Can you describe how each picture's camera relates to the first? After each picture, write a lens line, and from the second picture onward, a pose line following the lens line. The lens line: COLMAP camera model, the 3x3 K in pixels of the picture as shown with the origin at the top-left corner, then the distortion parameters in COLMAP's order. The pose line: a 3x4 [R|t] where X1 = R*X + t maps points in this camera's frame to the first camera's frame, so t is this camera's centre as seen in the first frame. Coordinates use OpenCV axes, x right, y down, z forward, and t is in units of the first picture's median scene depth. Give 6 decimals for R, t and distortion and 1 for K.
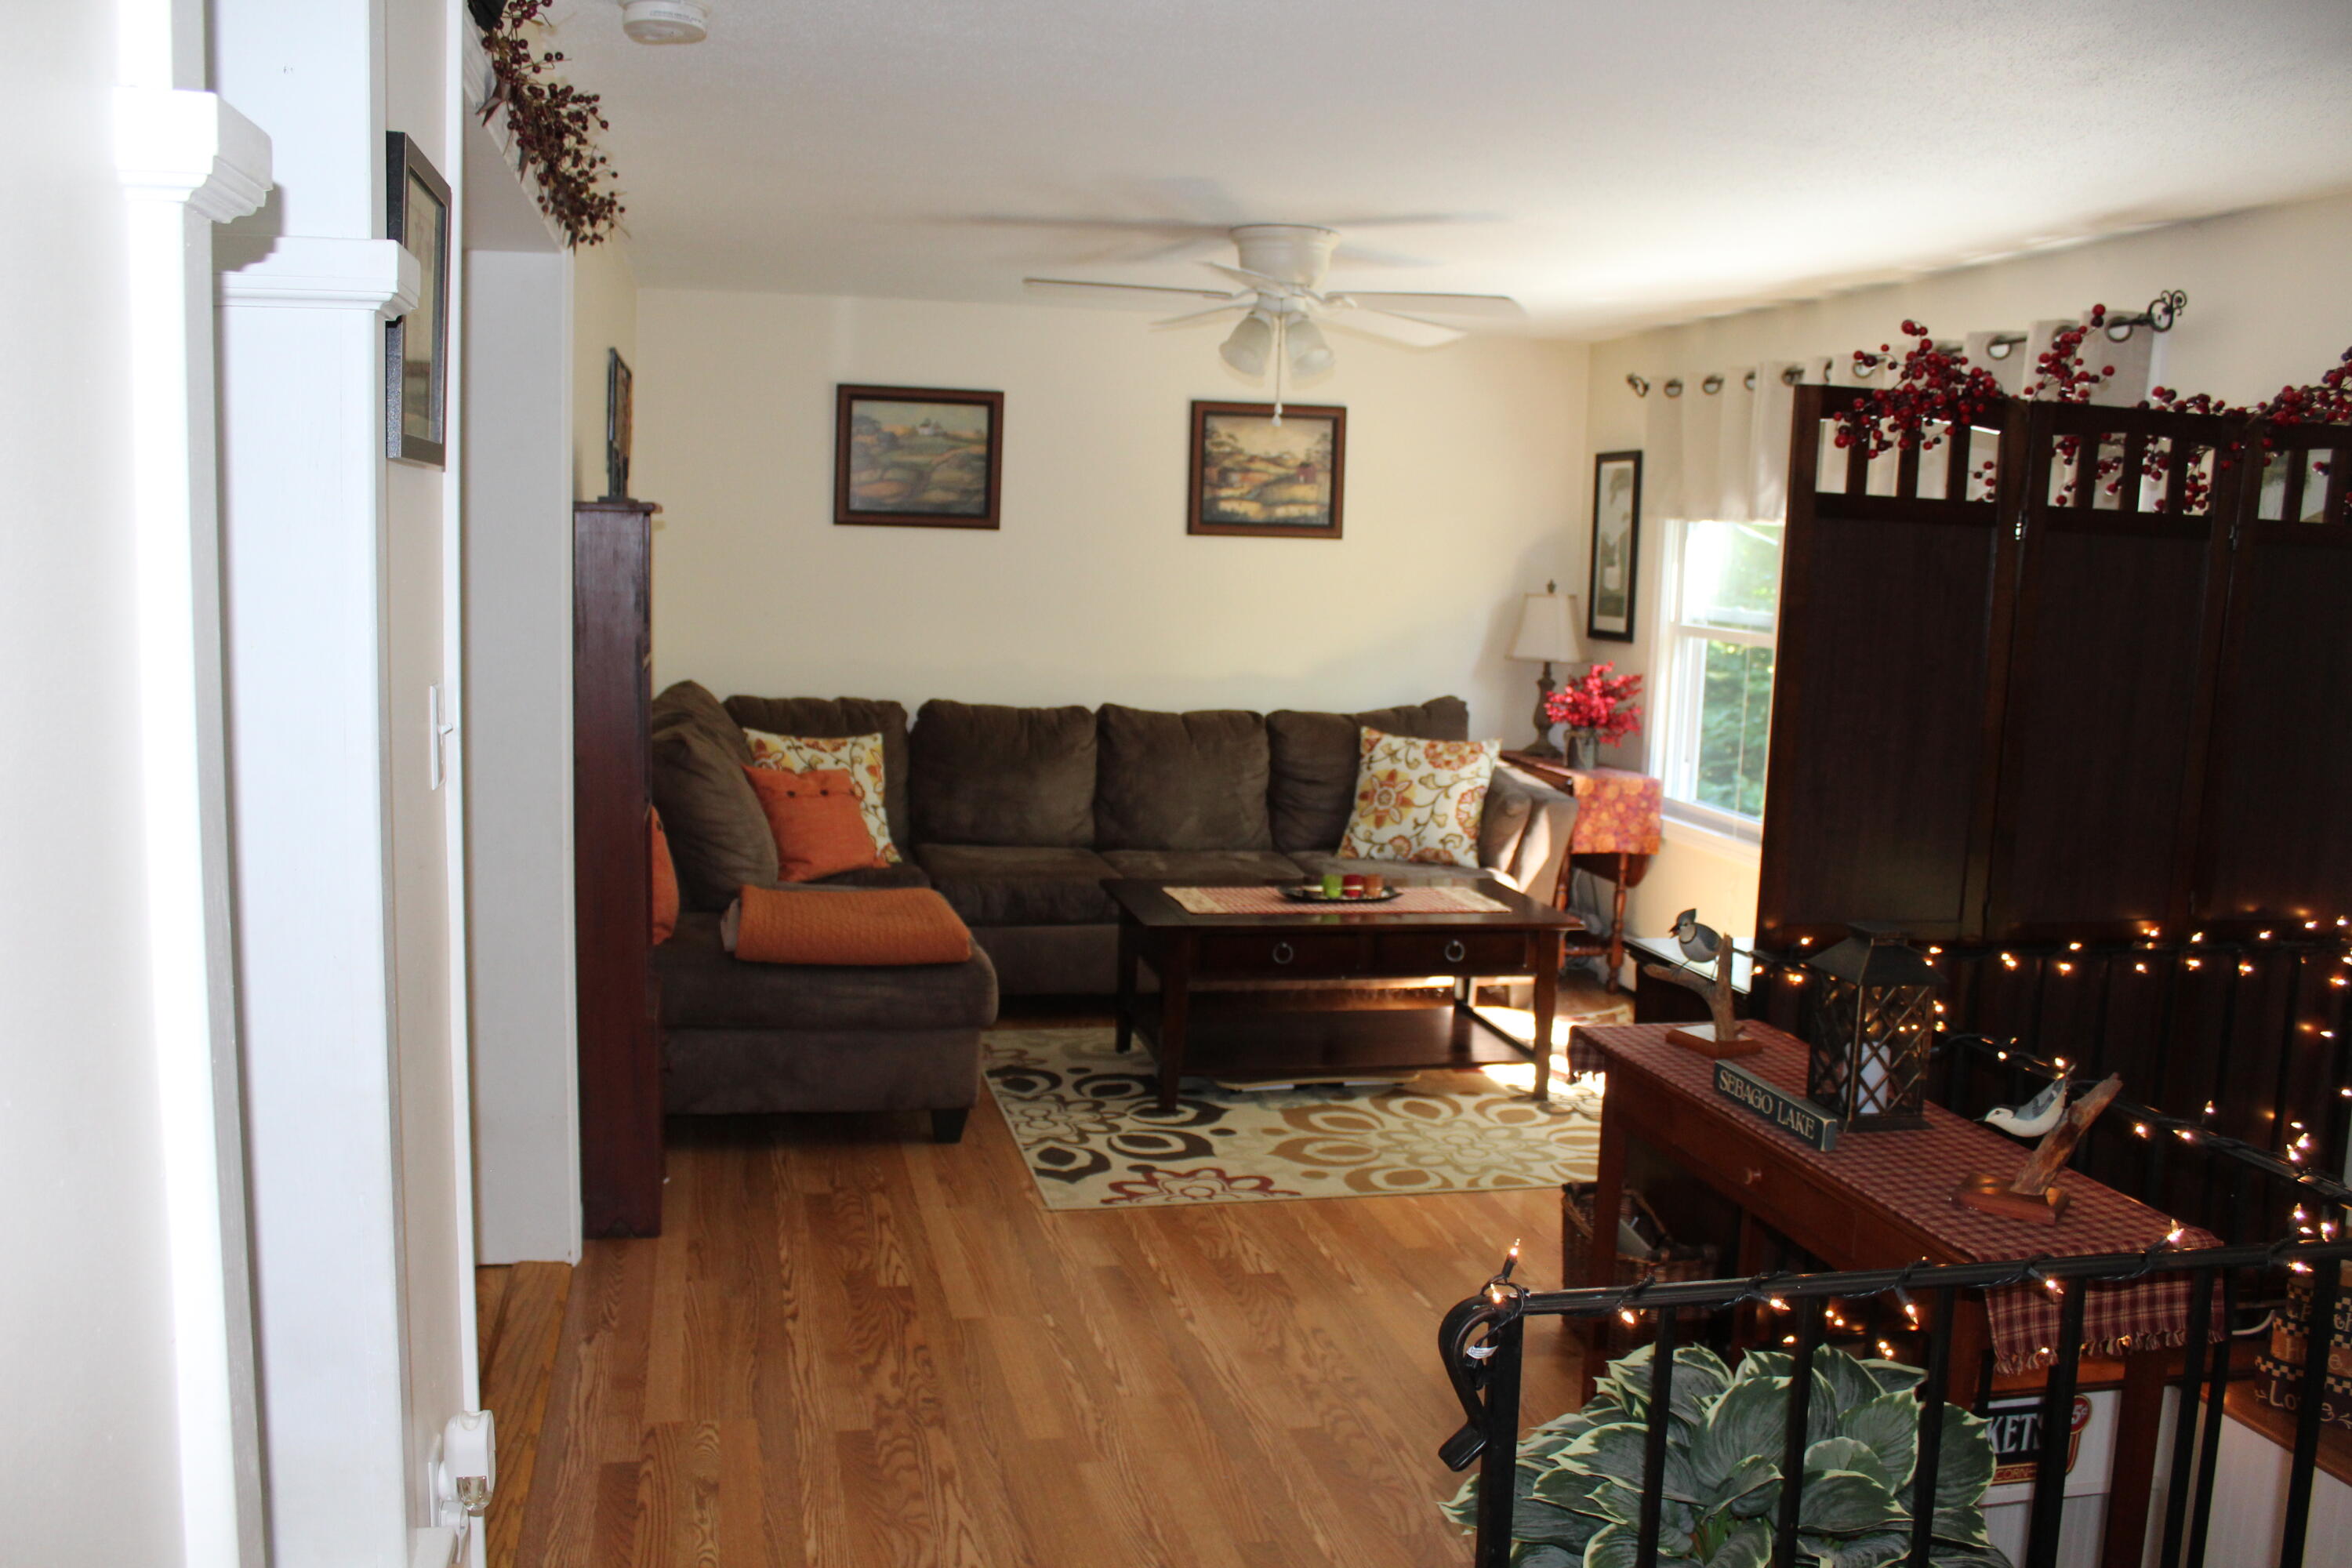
lens RADIAL K [[1952.0, 0, 1168.8], [0, 1952.0, 793.5], [0, 0, 1]] dist [-0.167958, 0.146688]
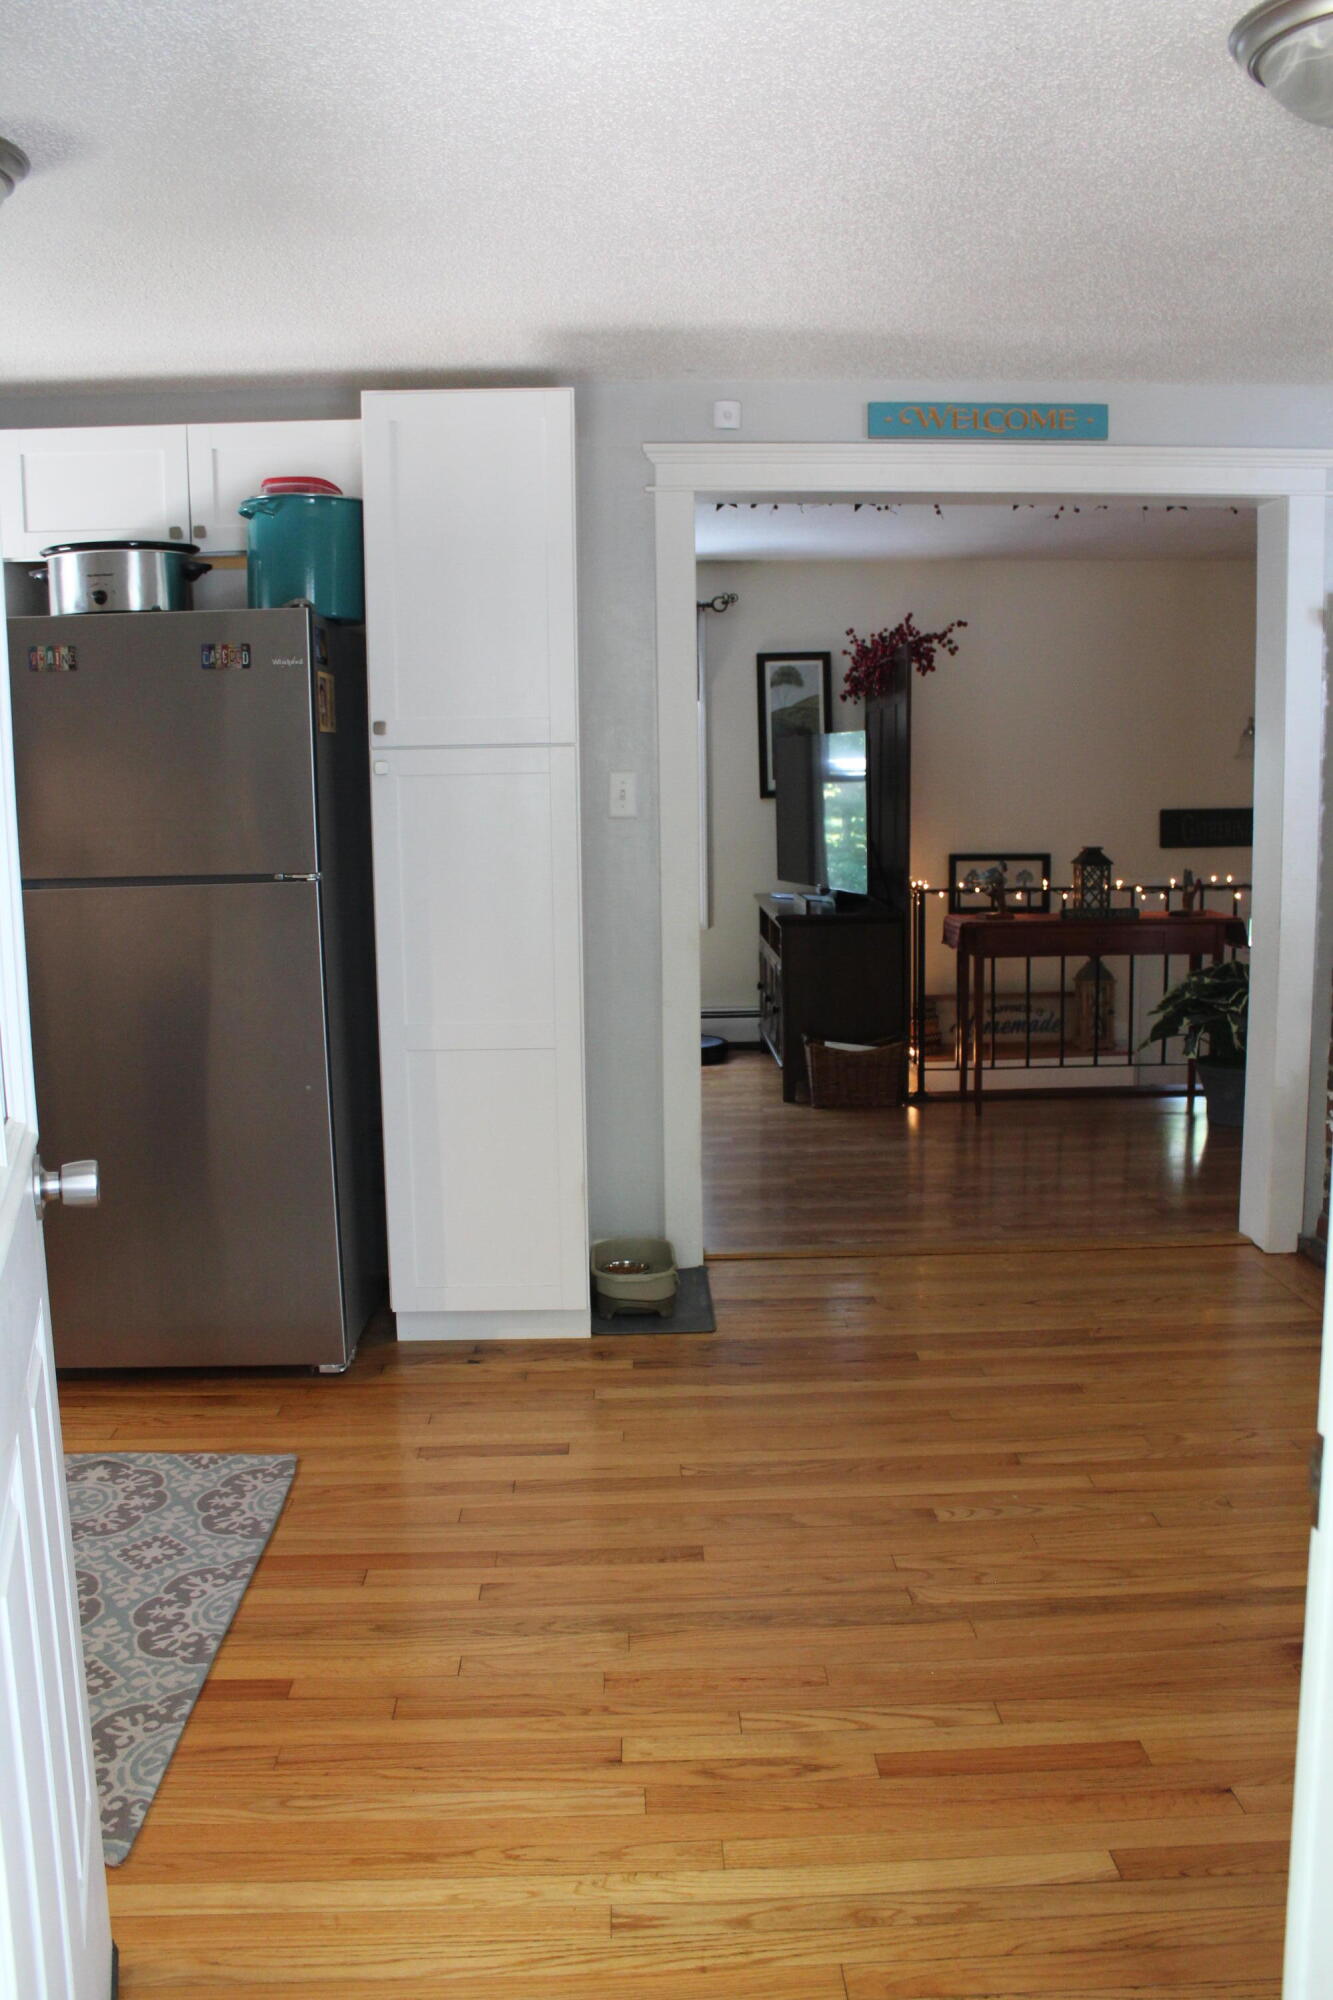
lens RADIAL K [[1659.9, 0, 689.7], [0, 1659.9, 1000.6], [0, 0, 1]] dist [-0.167958, 0.146688]
pose [[0.179123, -0.169293, 0.969152, -1.194422], [0.144547, 0.978922, 0.144284, -0.080045], [-0.973150, 0.114244, 0.199818, 0.632074]]
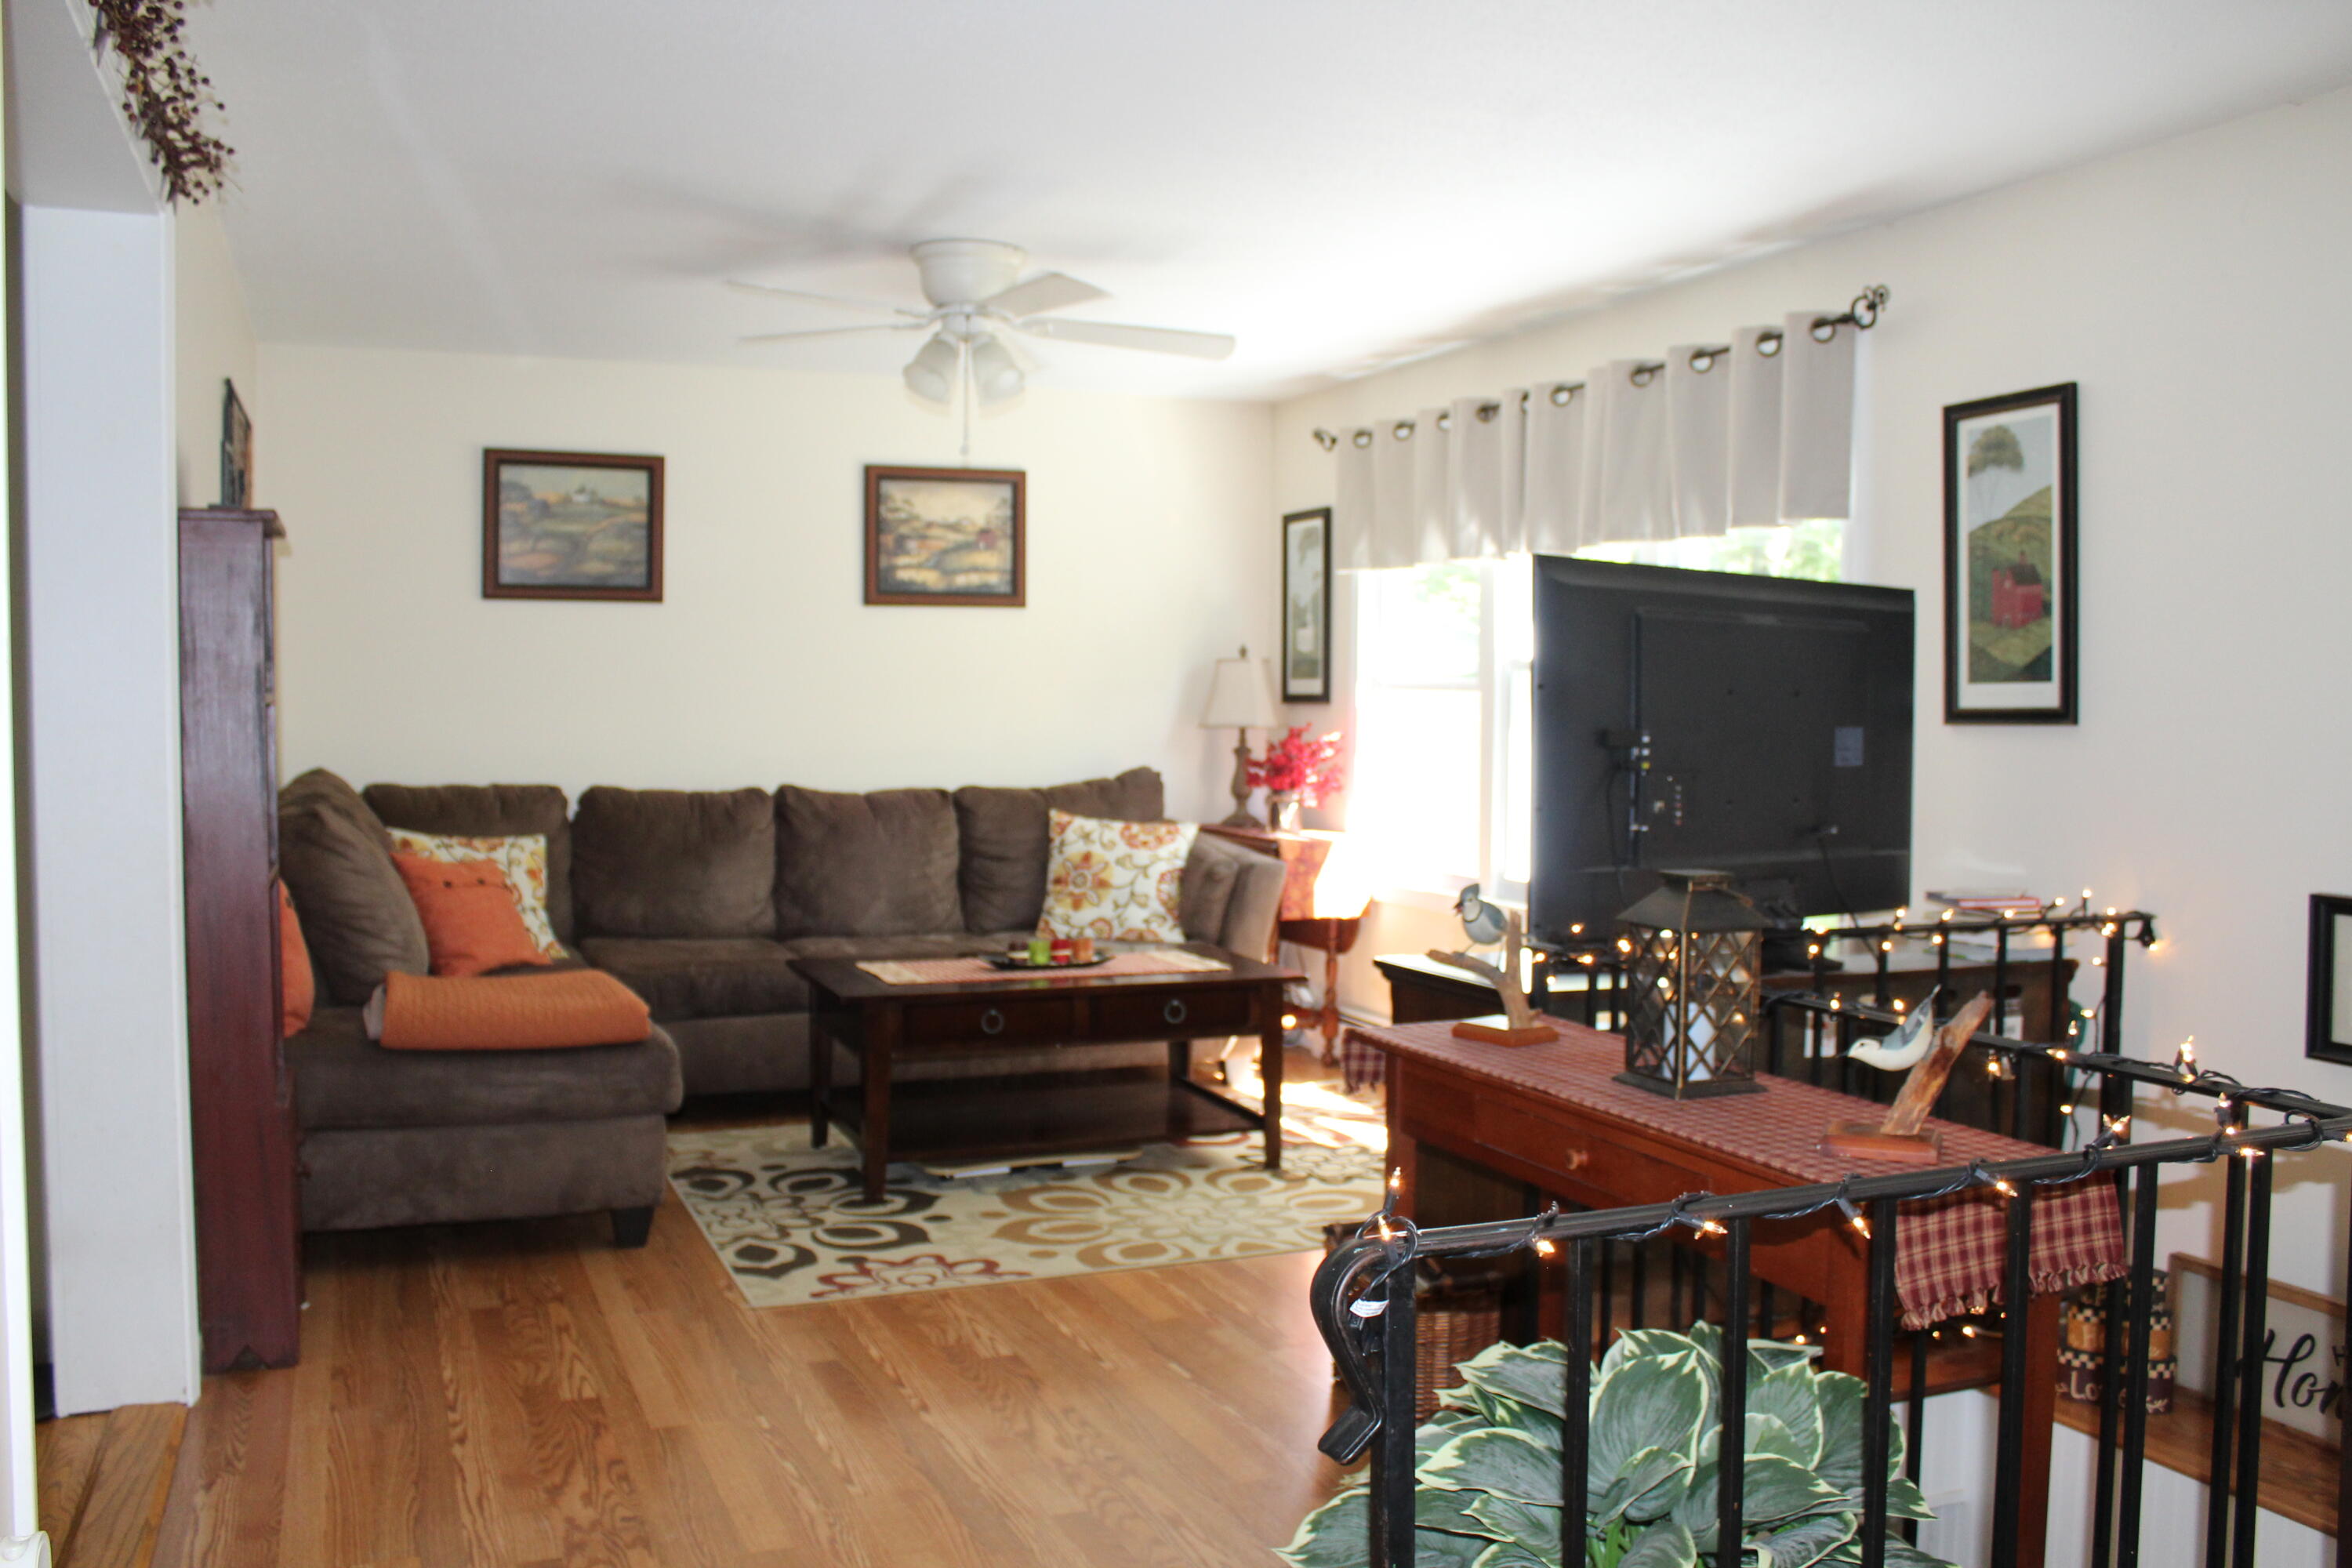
lens RADIAL K [[1952.0, 0, 1168.8], [0, 1952.0, 793.5], [0, 0, 1]] dist [-0.167958, 0.146688]
pose [[0.984231, -0.034529, 0.173488, -0.017167], [0.047359, 0.996397, -0.070360, 0.047727], [-0.170433, 0.077467, 0.982319, 0.079407]]
